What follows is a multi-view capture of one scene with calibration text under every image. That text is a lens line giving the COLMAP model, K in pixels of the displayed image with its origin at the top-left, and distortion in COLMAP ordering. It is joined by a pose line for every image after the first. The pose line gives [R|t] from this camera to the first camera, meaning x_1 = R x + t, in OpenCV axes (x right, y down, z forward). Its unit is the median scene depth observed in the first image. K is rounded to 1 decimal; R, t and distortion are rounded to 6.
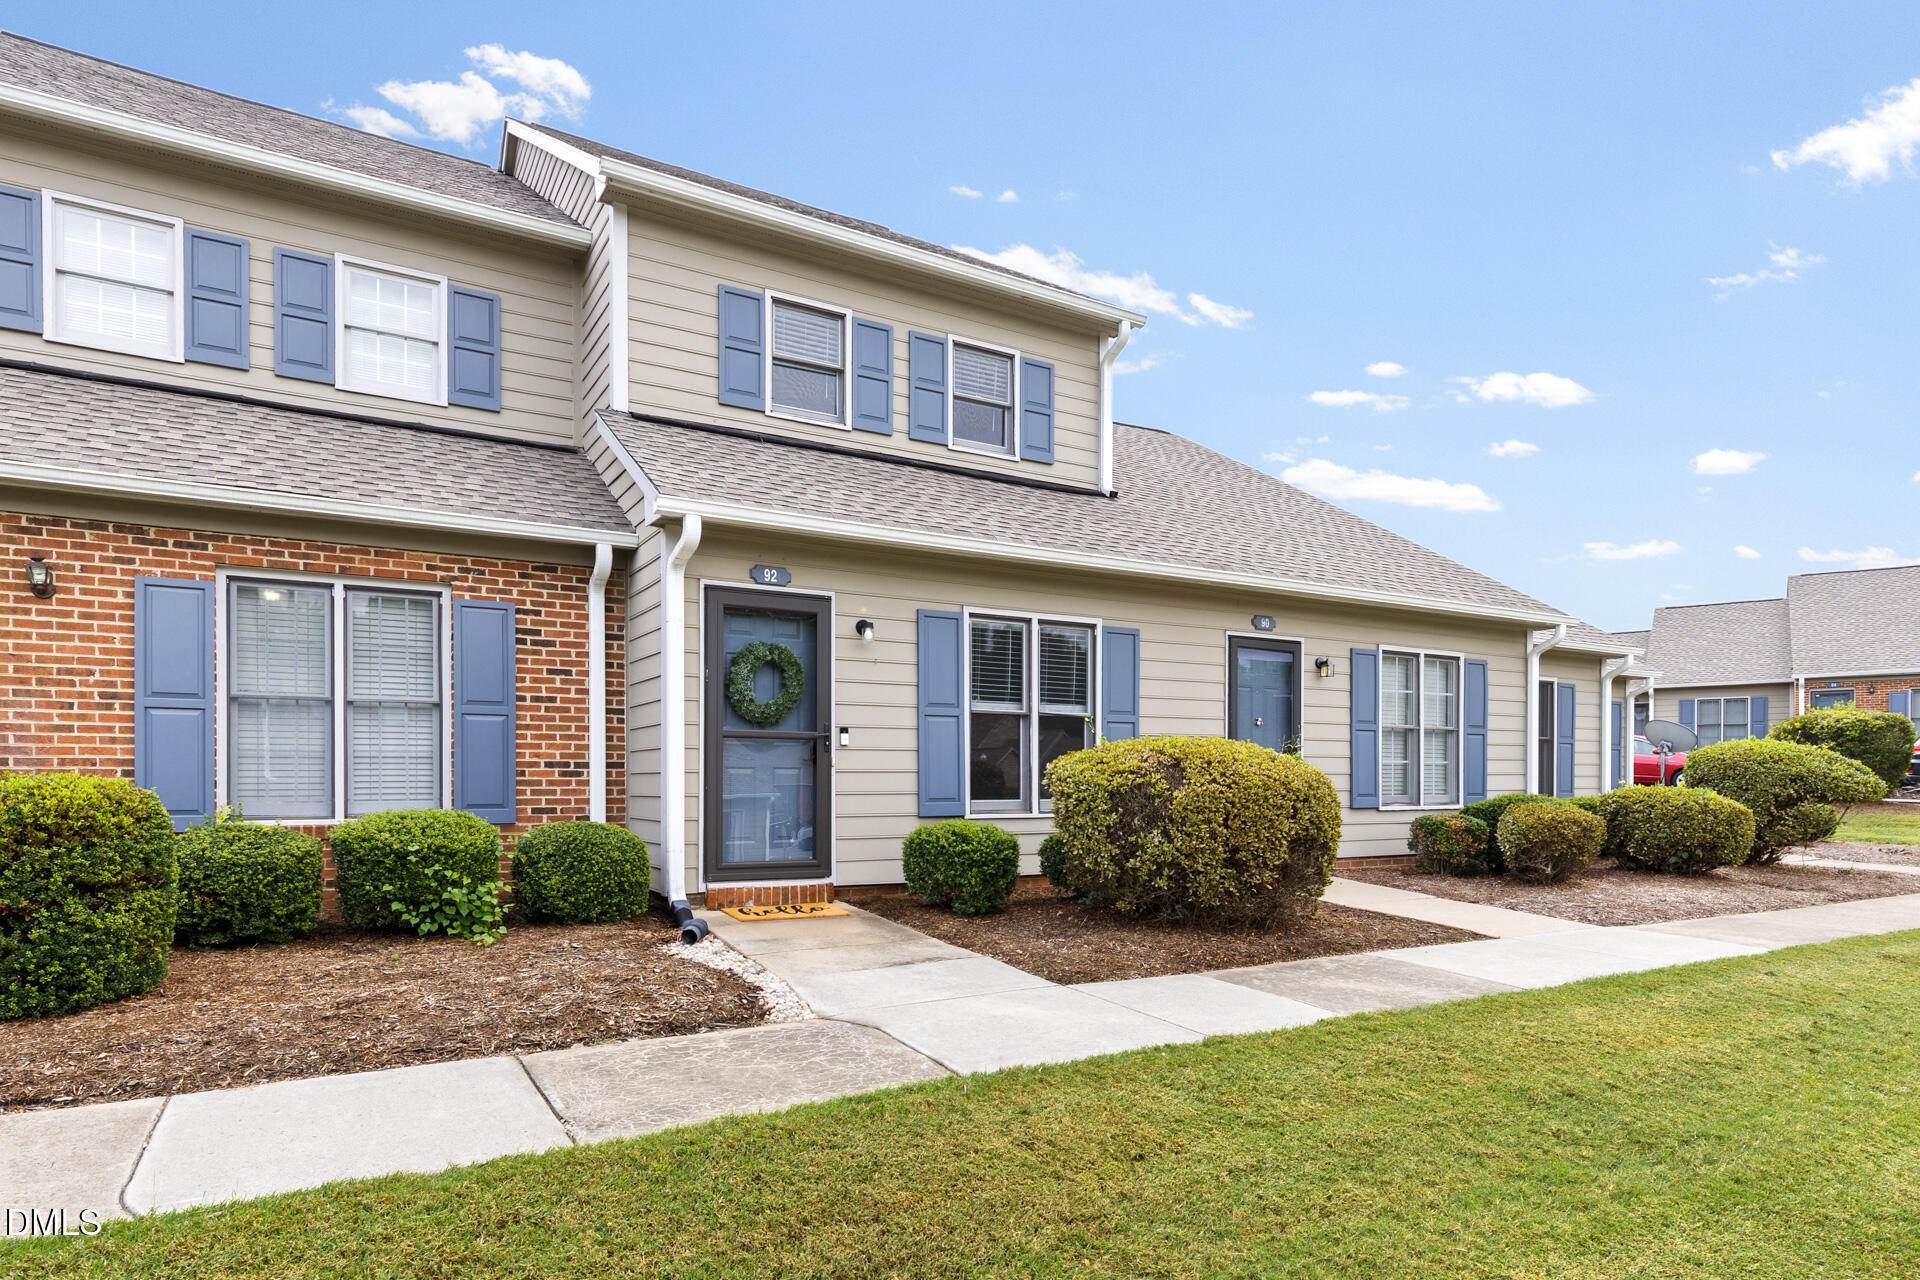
lens RADIAL K [[1027.5, 0, 928.6], [0, 1027.5, 754.0], [0, 0, 1]] dist [0.016021, -0.000149]
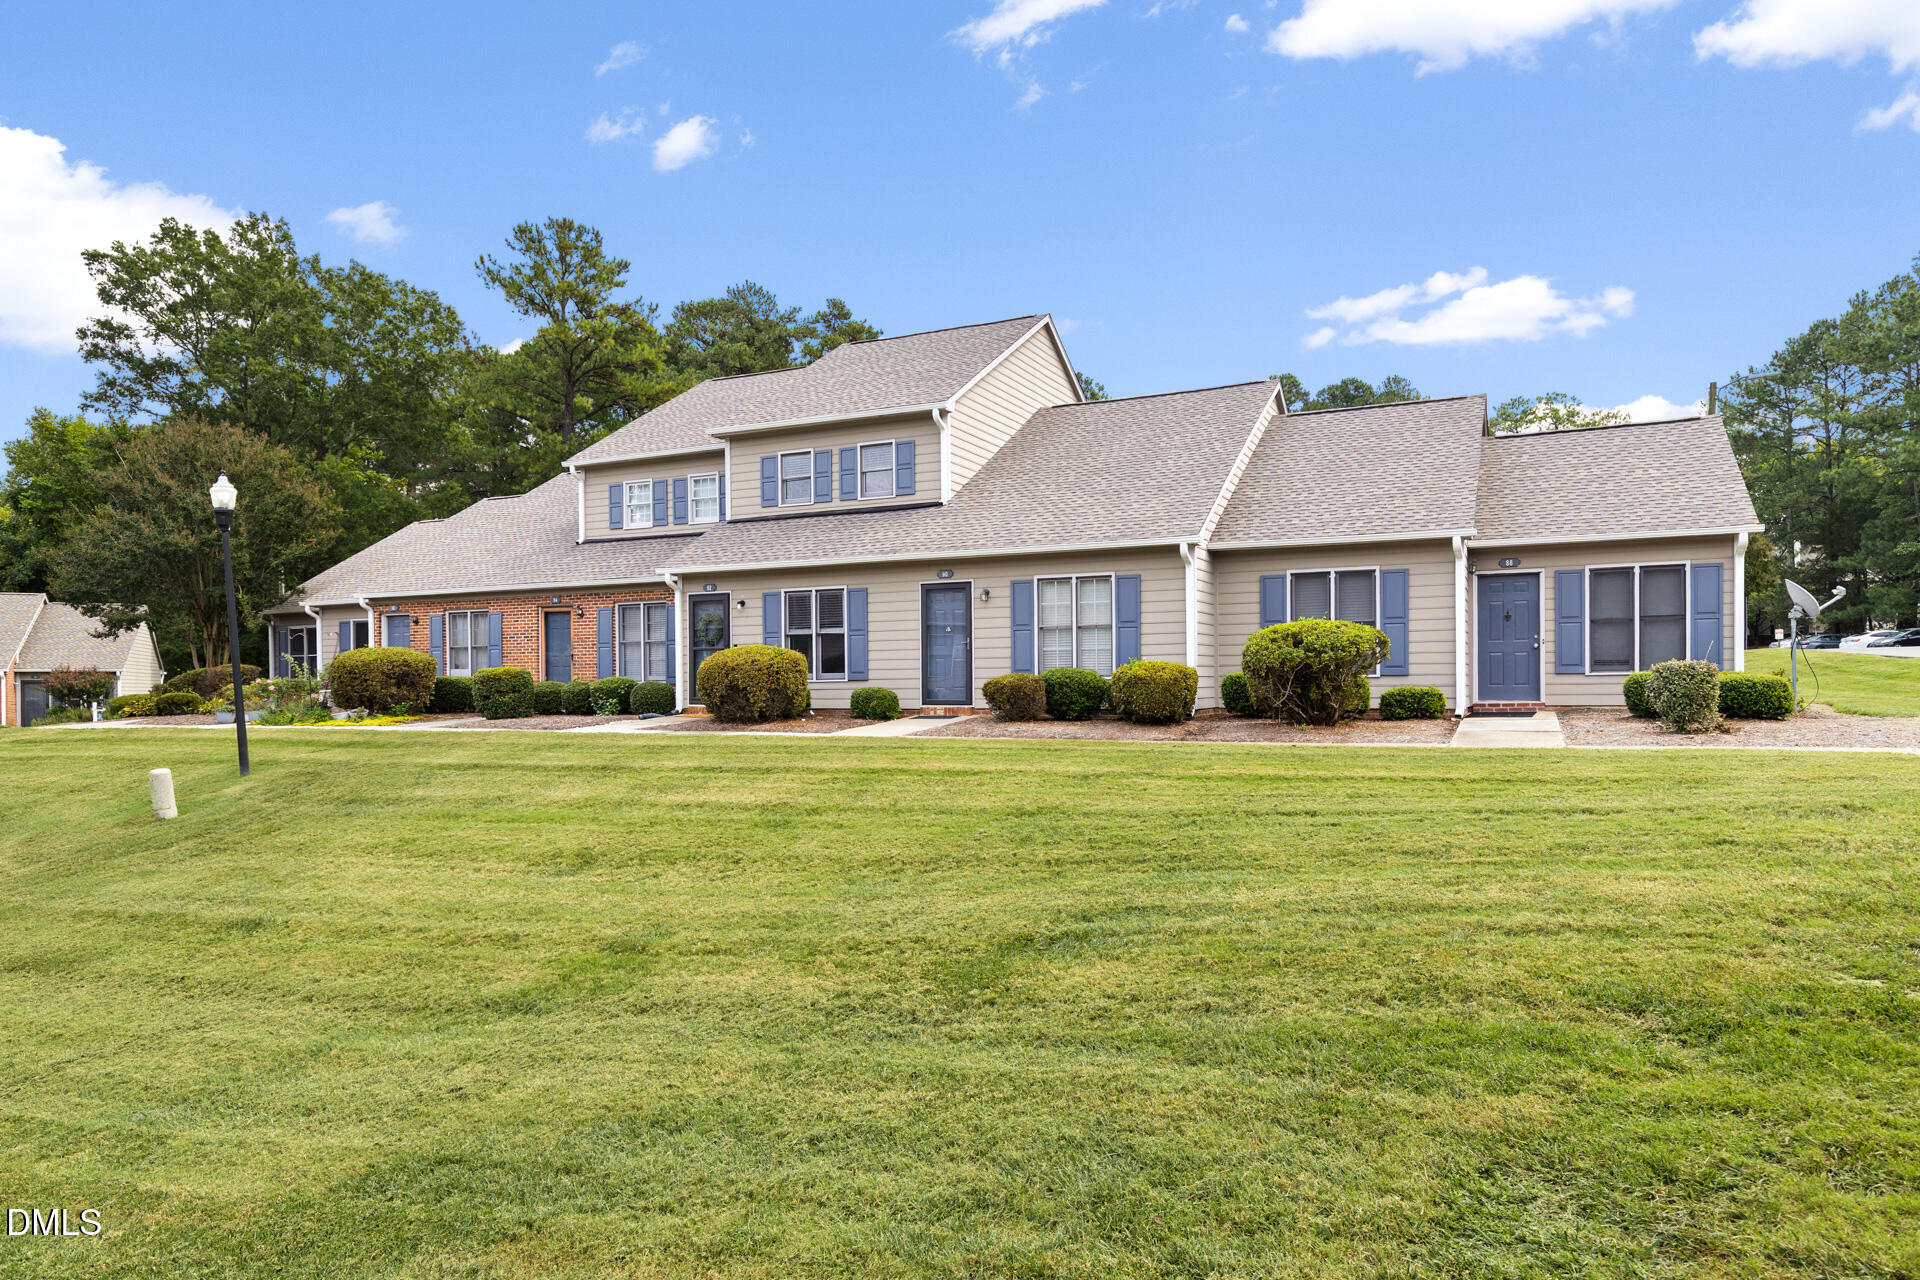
lens RADIAL K [[1078.8, 0, 960.0], [0, 1078.8, 640.0], [0, 0, 1]] dist [-0.018541, 0.000077]
pose [[0.602147, -0.041674, -0.797297, 2.320793], [0.023865, 0.999130, -0.034200, 0.065072], [0.798029, 0.001565, 0.602617, -0.134567]]
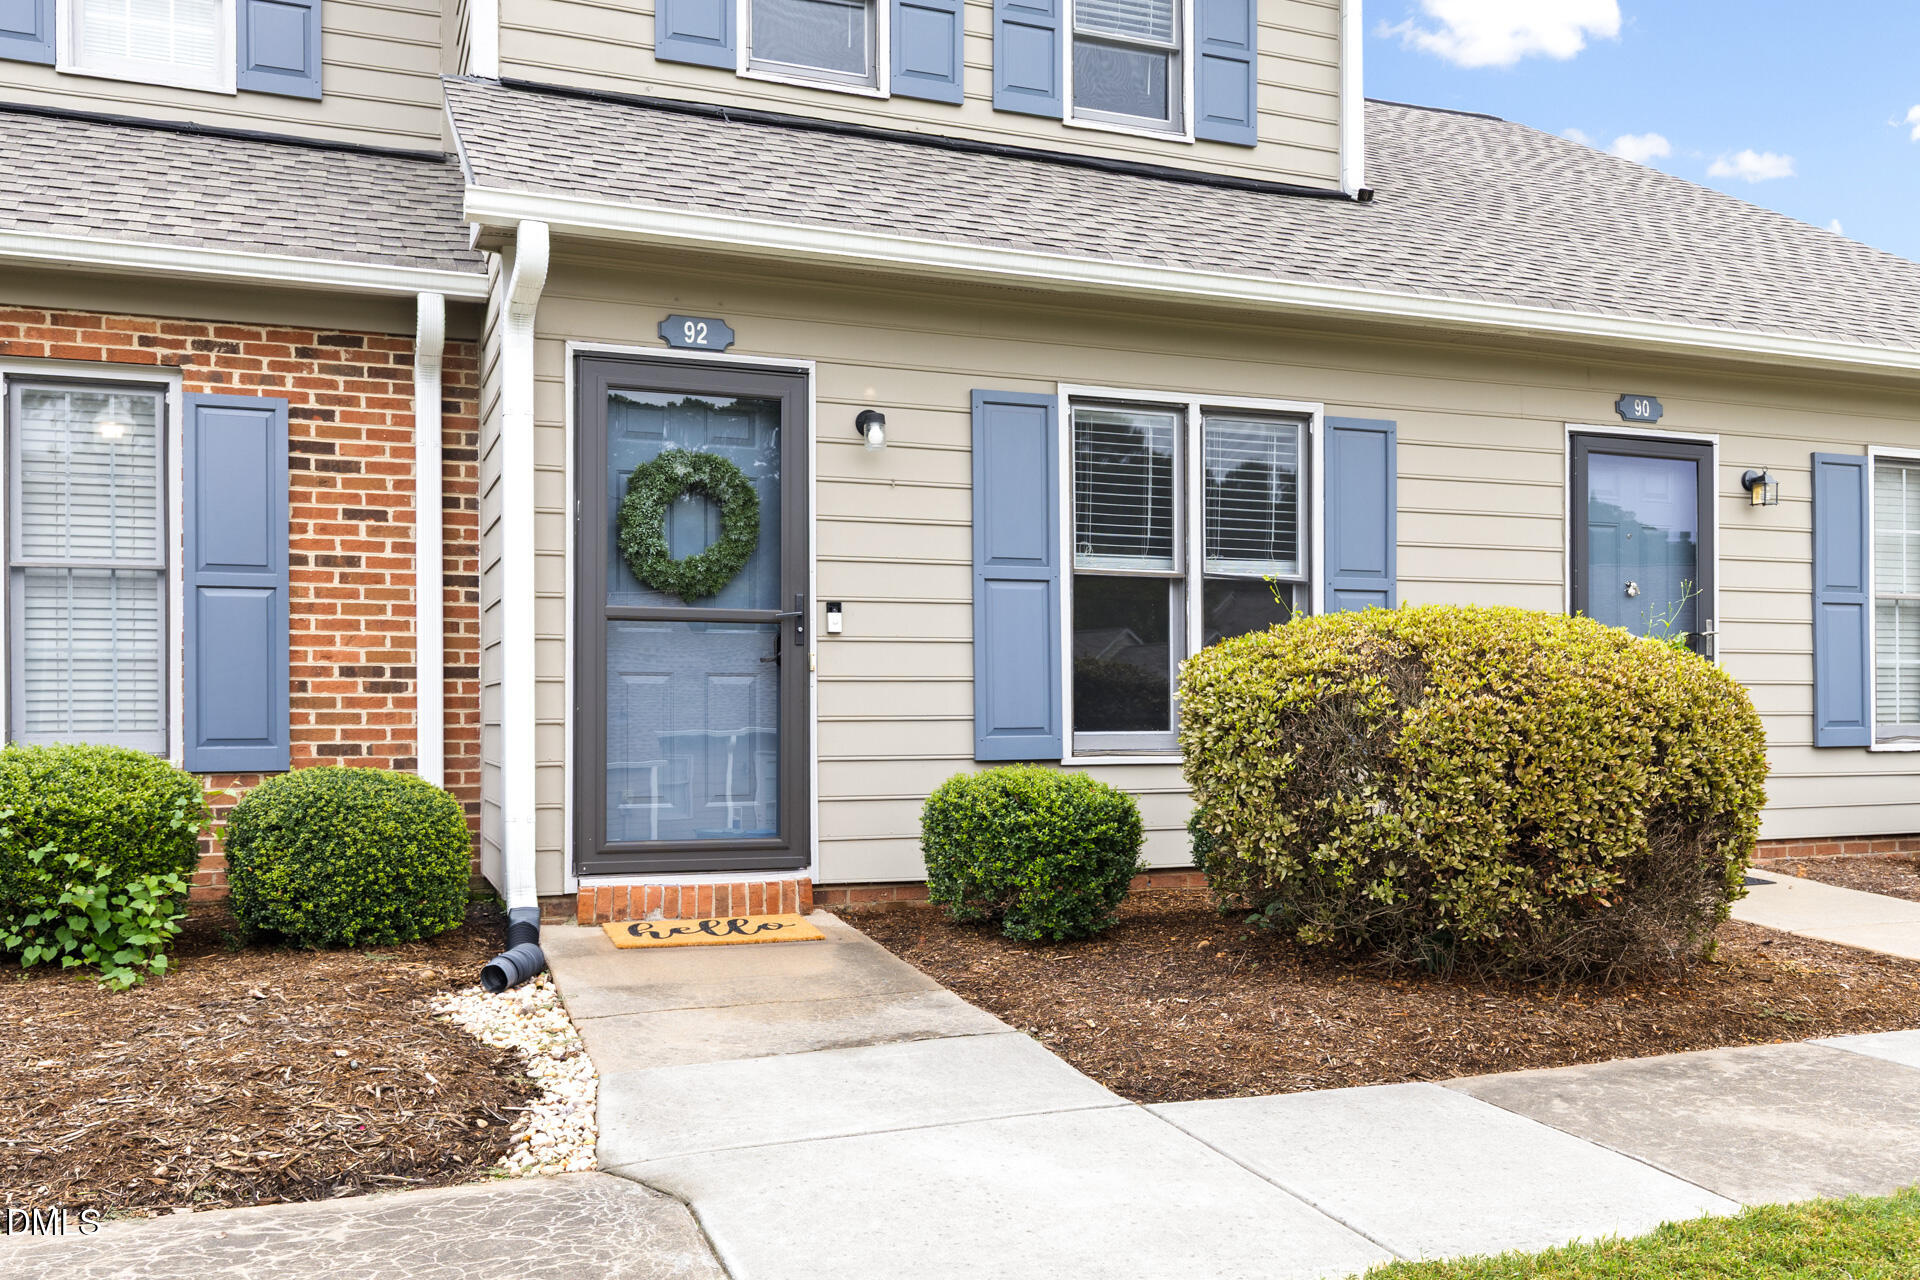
lens RADIAL K [[1522.4, 0, 961.6], [0, 1522.4, 666.9], [0, 0, 1]] dist [0.001549, 0.004201]
pose [[0.990025, -0.007217, -0.140708, 0.103966], [0.006848, 0.999972, -0.003107, 0.012960], [0.140727, 0.002113, 0.990046, 0.187757]]
